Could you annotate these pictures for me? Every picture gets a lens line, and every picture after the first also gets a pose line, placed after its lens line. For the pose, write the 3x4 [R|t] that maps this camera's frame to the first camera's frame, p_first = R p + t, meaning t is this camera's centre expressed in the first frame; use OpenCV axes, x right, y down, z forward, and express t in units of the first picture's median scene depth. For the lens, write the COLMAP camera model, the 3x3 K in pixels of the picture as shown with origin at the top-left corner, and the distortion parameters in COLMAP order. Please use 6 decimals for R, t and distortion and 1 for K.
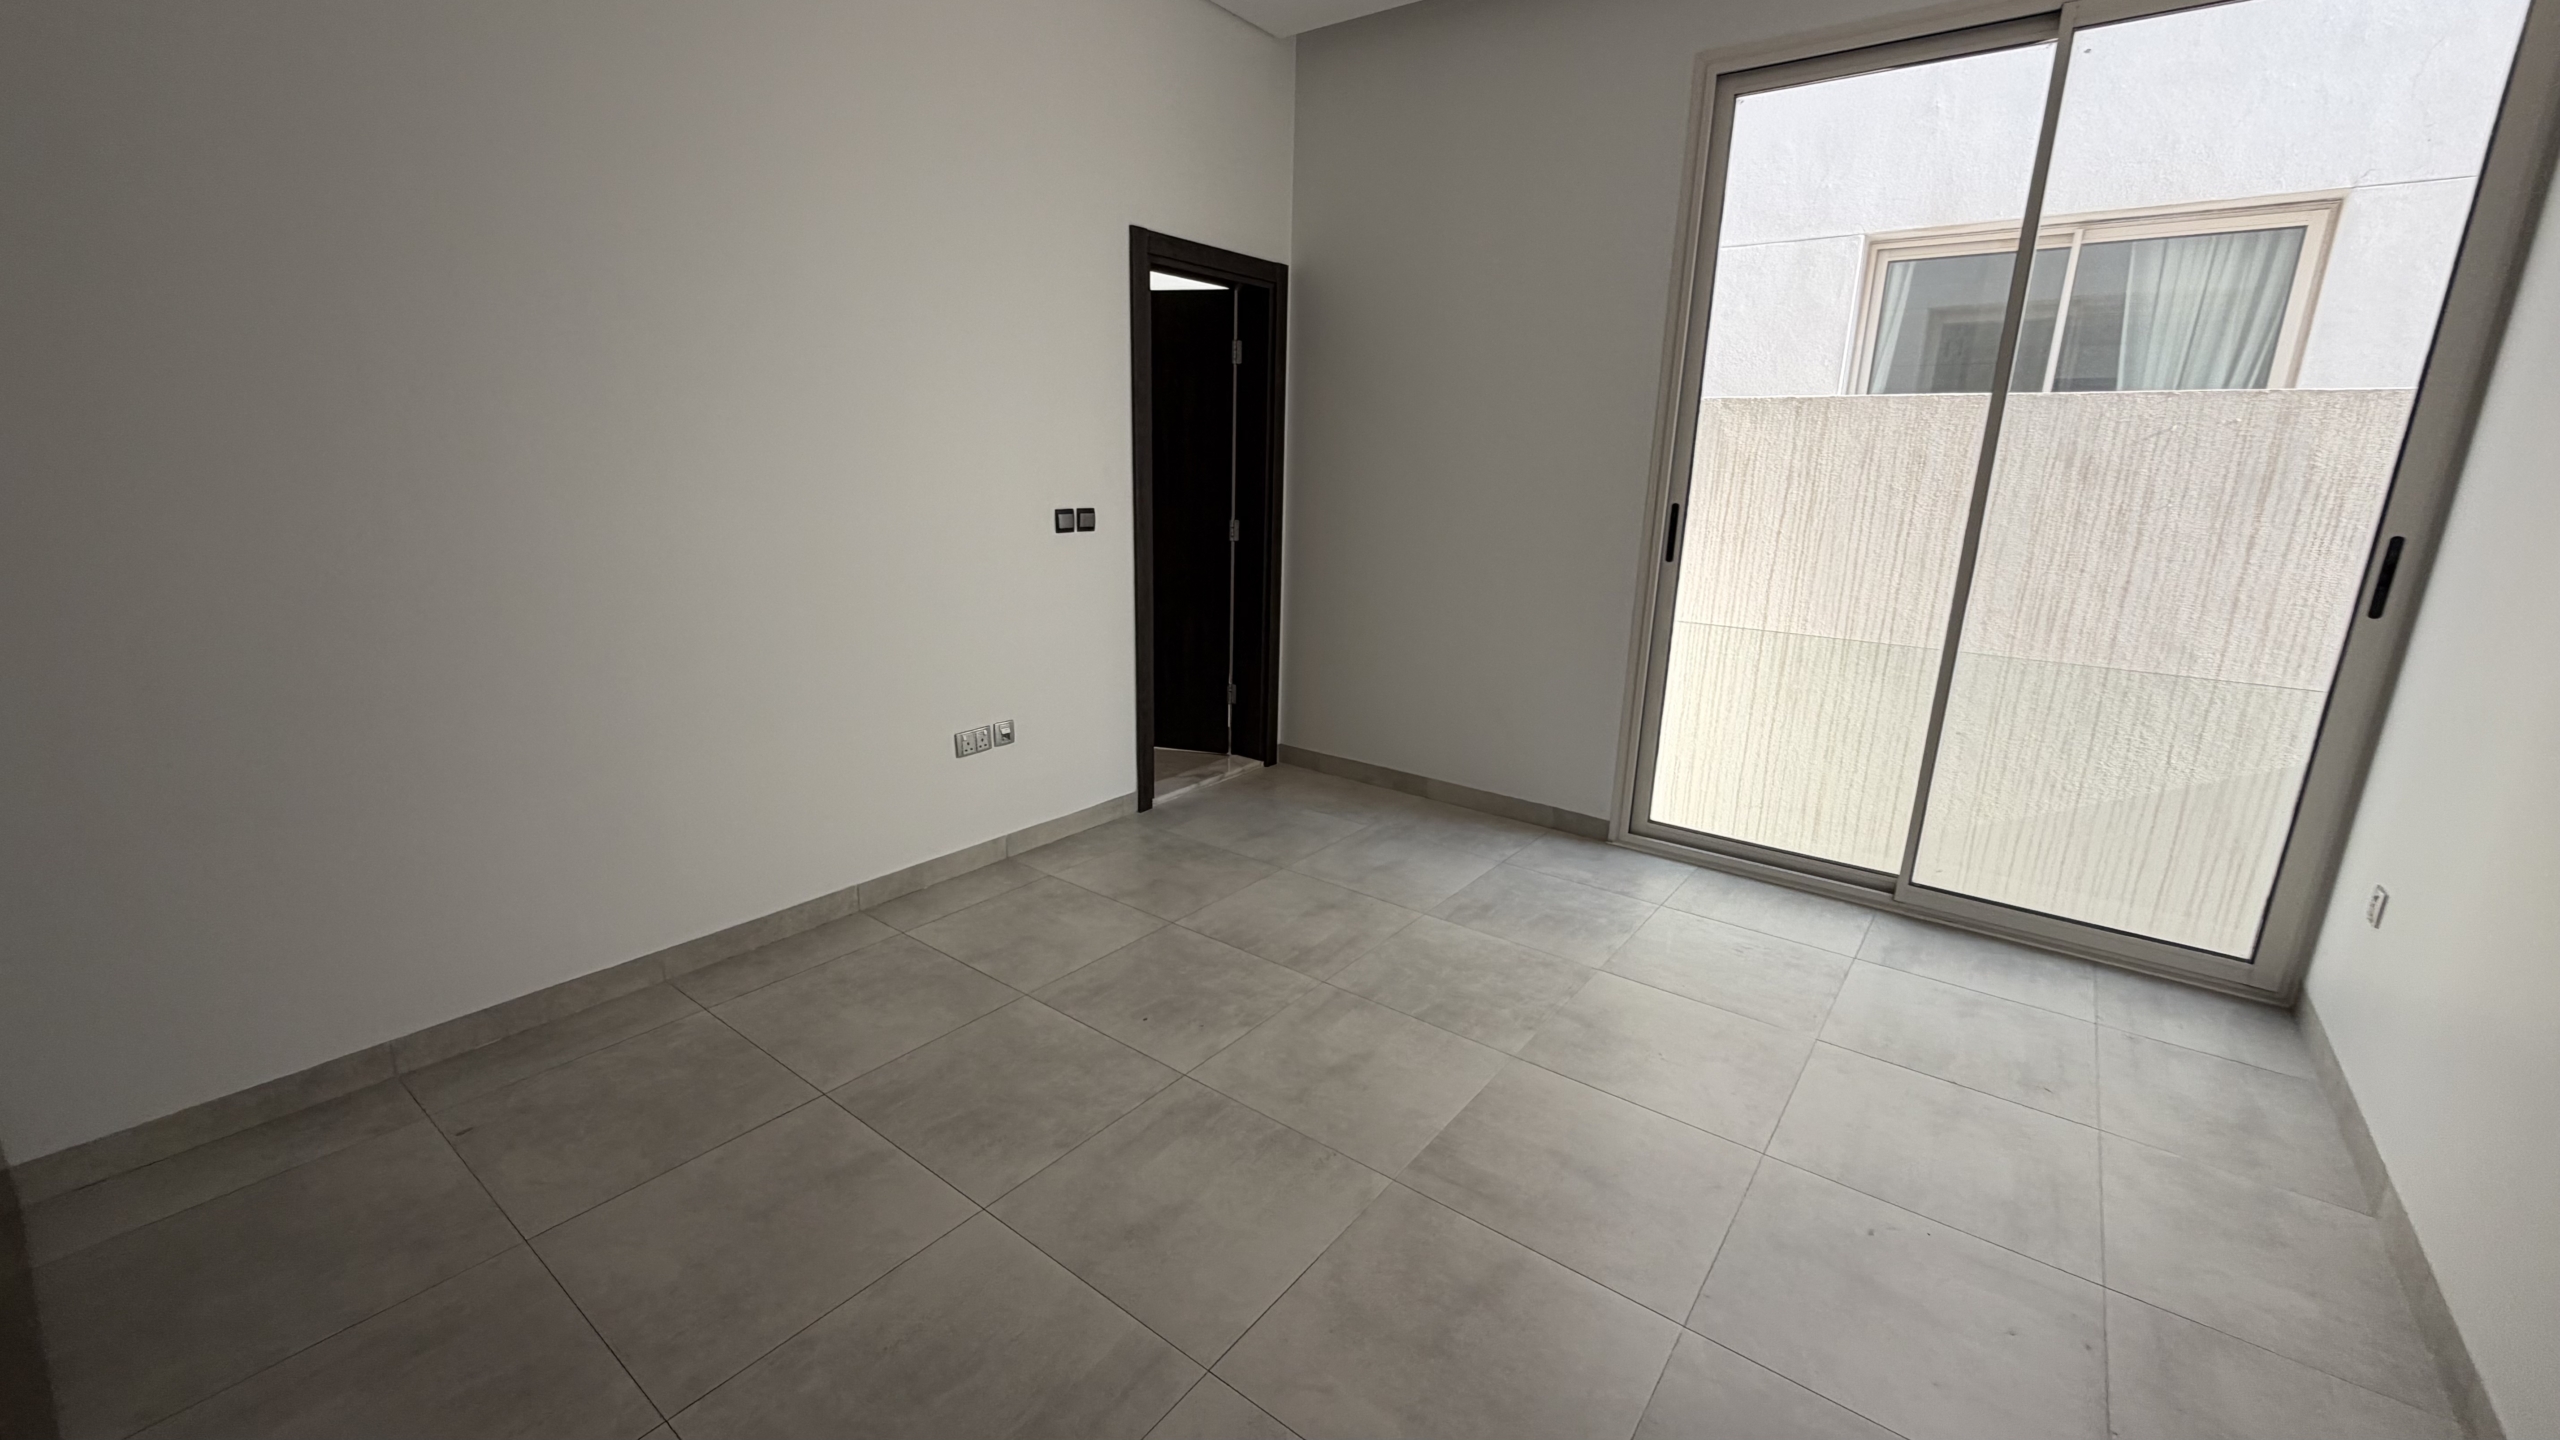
lens RADIAL K [[1028.4, 0, 1285.3], [0, 1028.4, 728.1], [0, 0, 1]] dist [-0.000719, 0.000615]
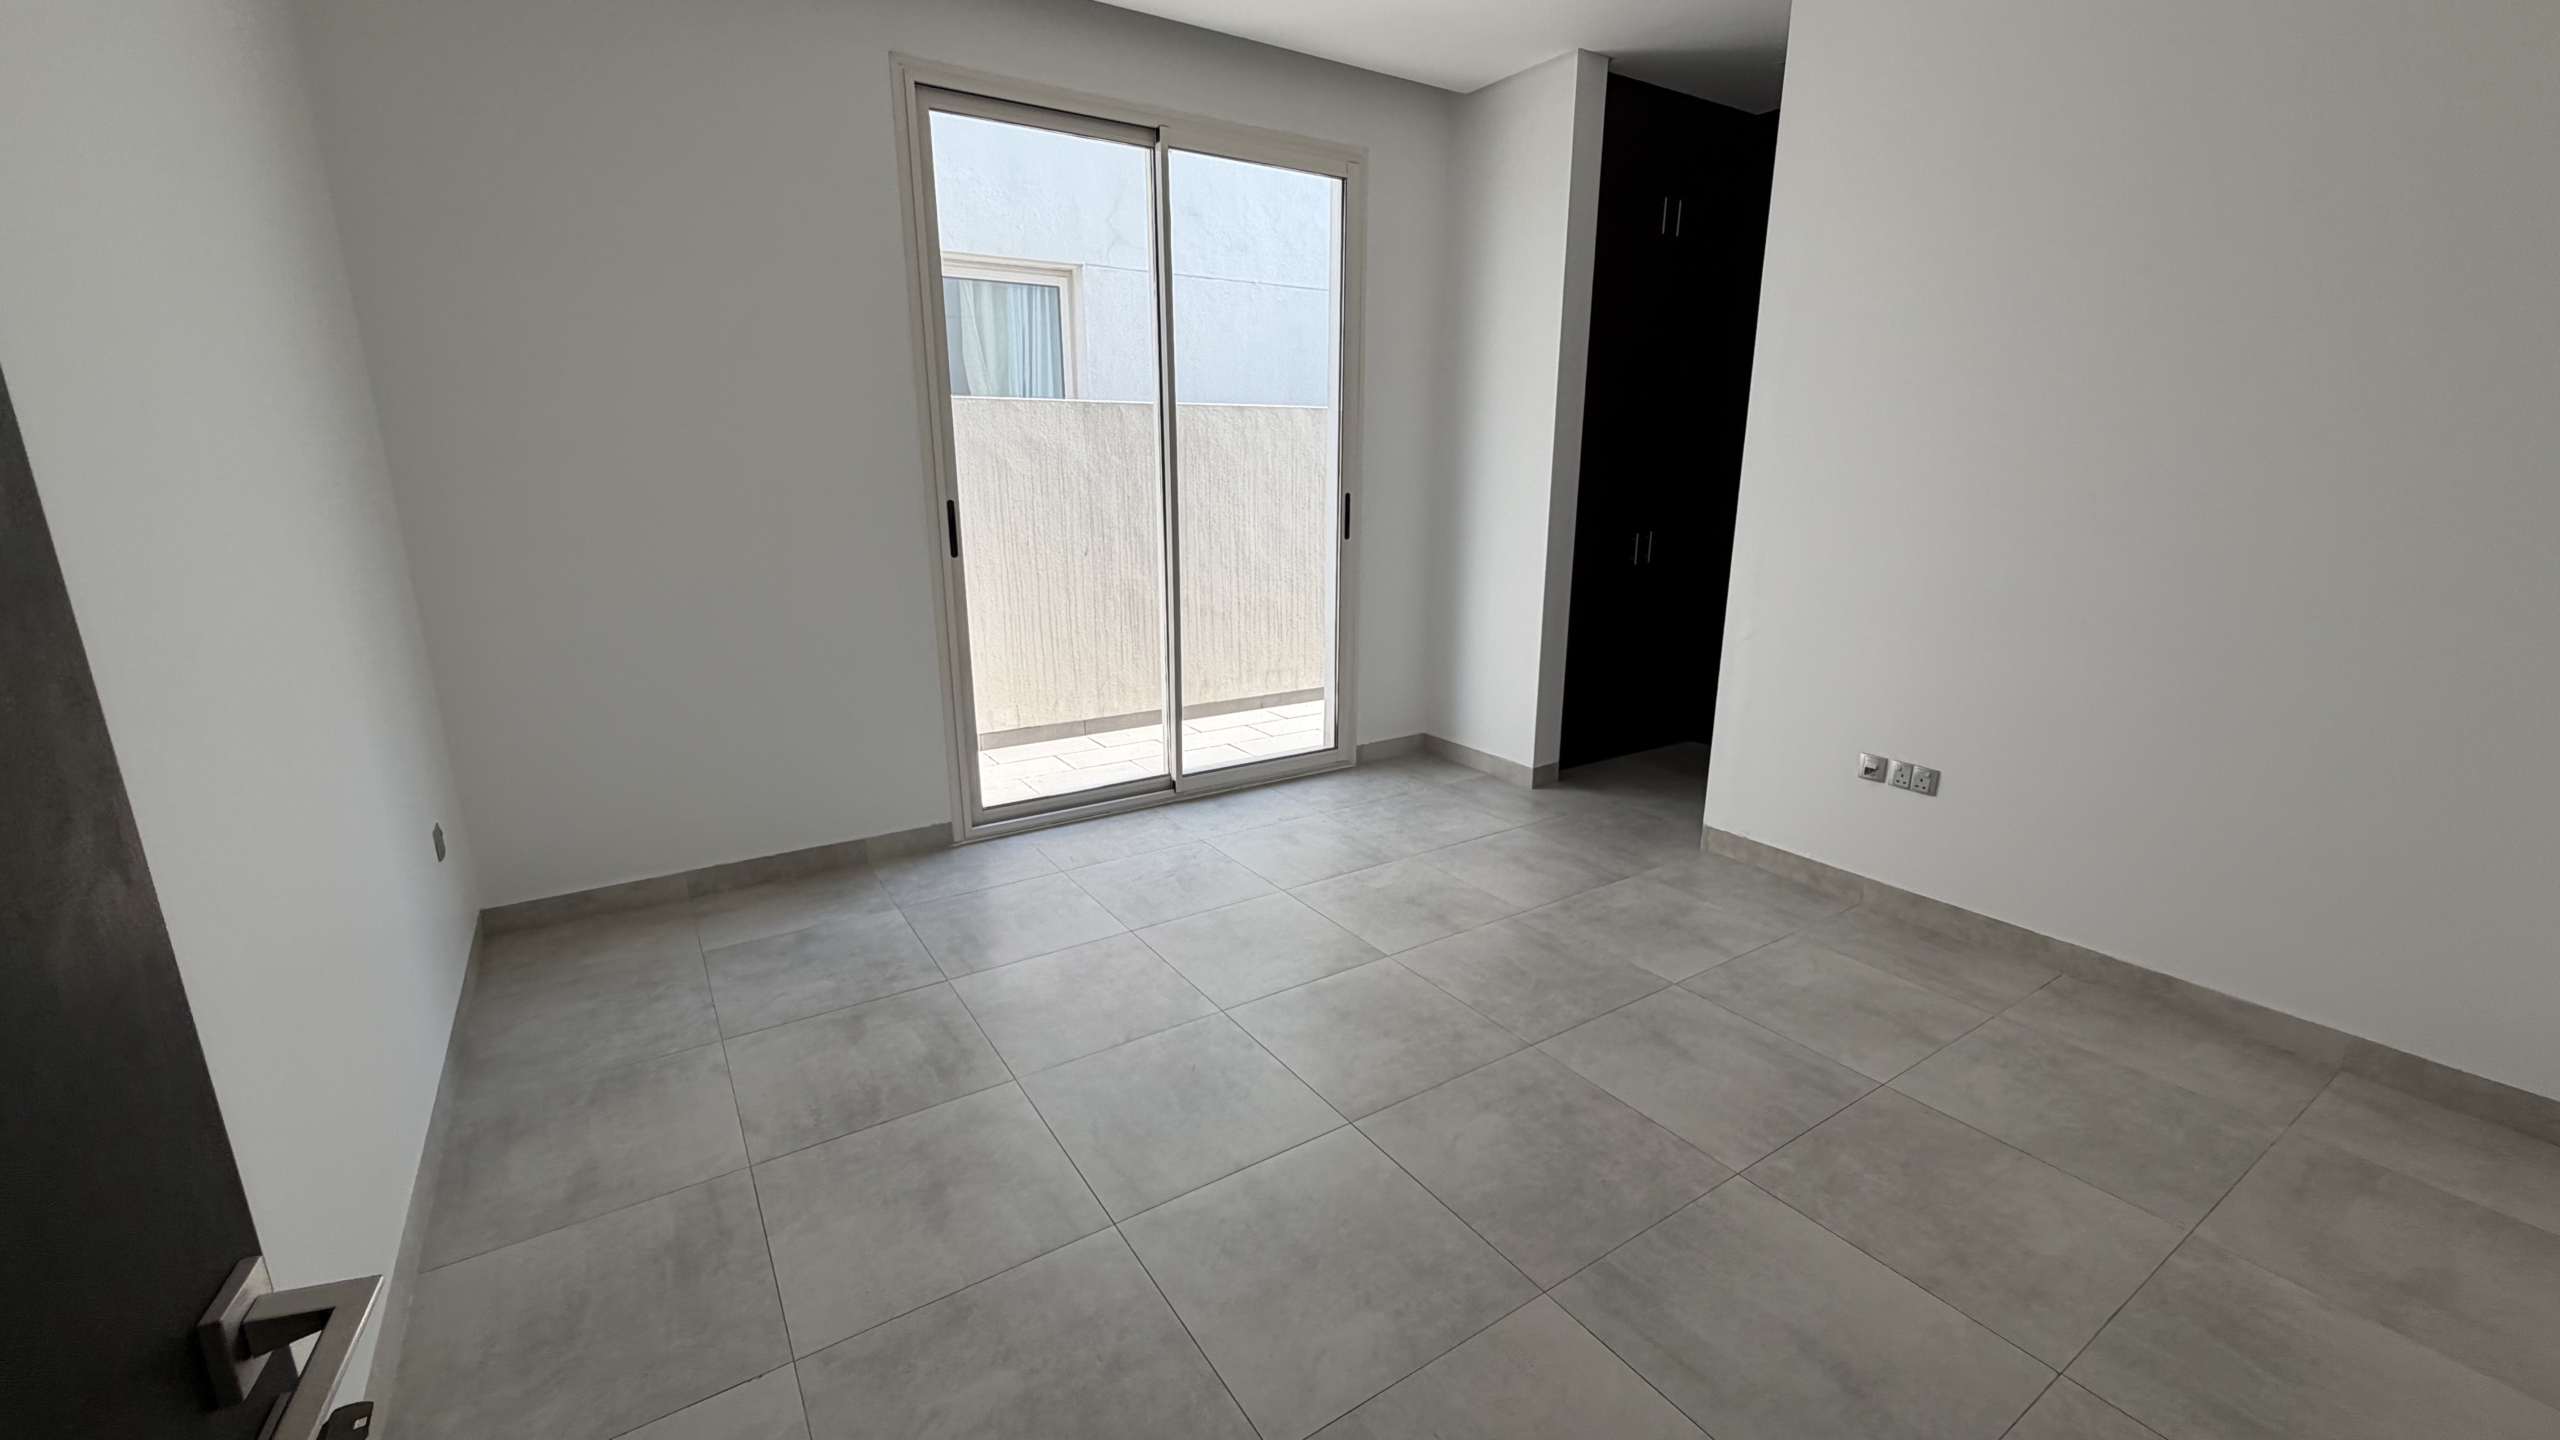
lens RADIAL K [[1028.4, 0, 1286.9], [0, 1028.4, 725.9], [0, 0, 1]] dist [-0.000719, 0.000615]
pose [[0.329528, -0.258608, 0.908038, -0.467391], [0.244036, 0.952404, 0.182683, -0.104412], [-0.912062, 0.161395, 0.376953, 0.323478]]
